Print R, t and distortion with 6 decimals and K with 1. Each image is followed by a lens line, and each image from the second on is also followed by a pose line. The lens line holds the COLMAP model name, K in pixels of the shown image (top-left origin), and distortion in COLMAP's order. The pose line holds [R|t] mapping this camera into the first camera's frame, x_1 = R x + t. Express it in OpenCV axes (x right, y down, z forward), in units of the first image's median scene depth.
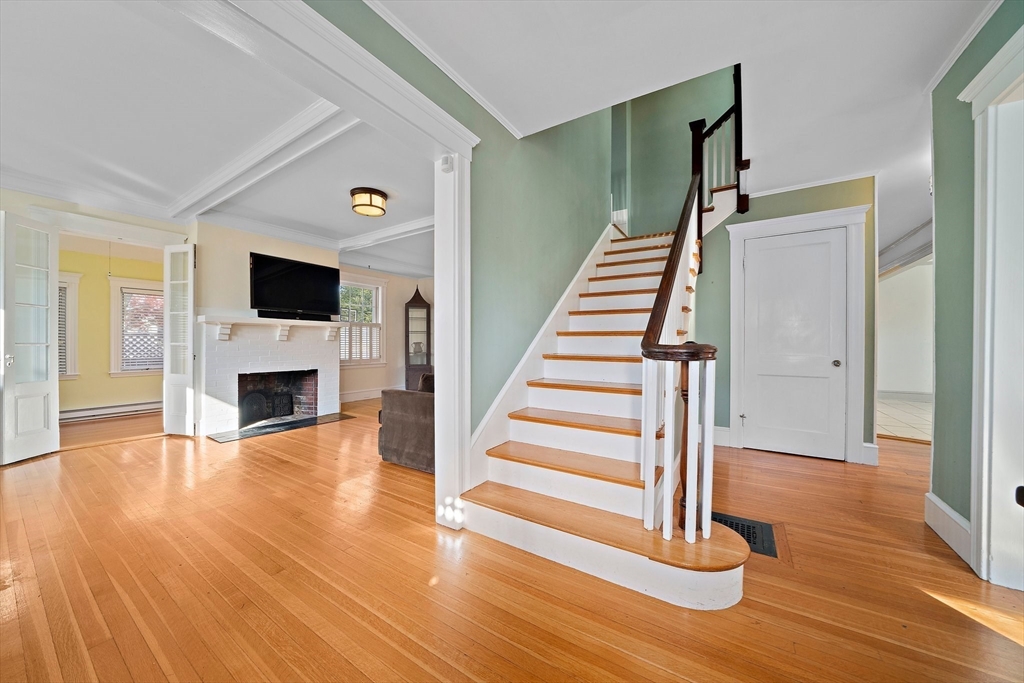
lens RADIAL K [[354.5, 0, 512.1], [0, 354.5, 345.1], [0, 0, 1]] dist [-0.022284, 0.002438]
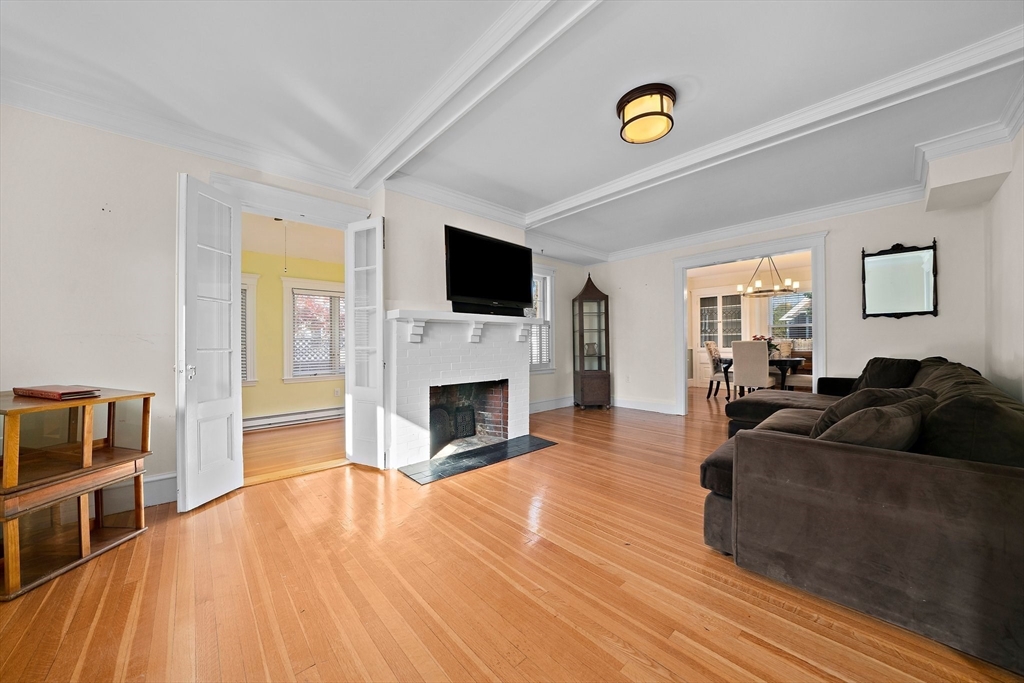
lens RADIAL K [[354.5, 0, 519.1], [0, 354.5, 344.4], [0, 0, 1]] dist [-0.022284, 0.002438]
pose [[0.969643, -0.009750, -0.244330, -0.431630], [0.008919, 0.999950, -0.004508, -0.004816], [0.244362, 0.002192, 0.969682, 0.320387]]
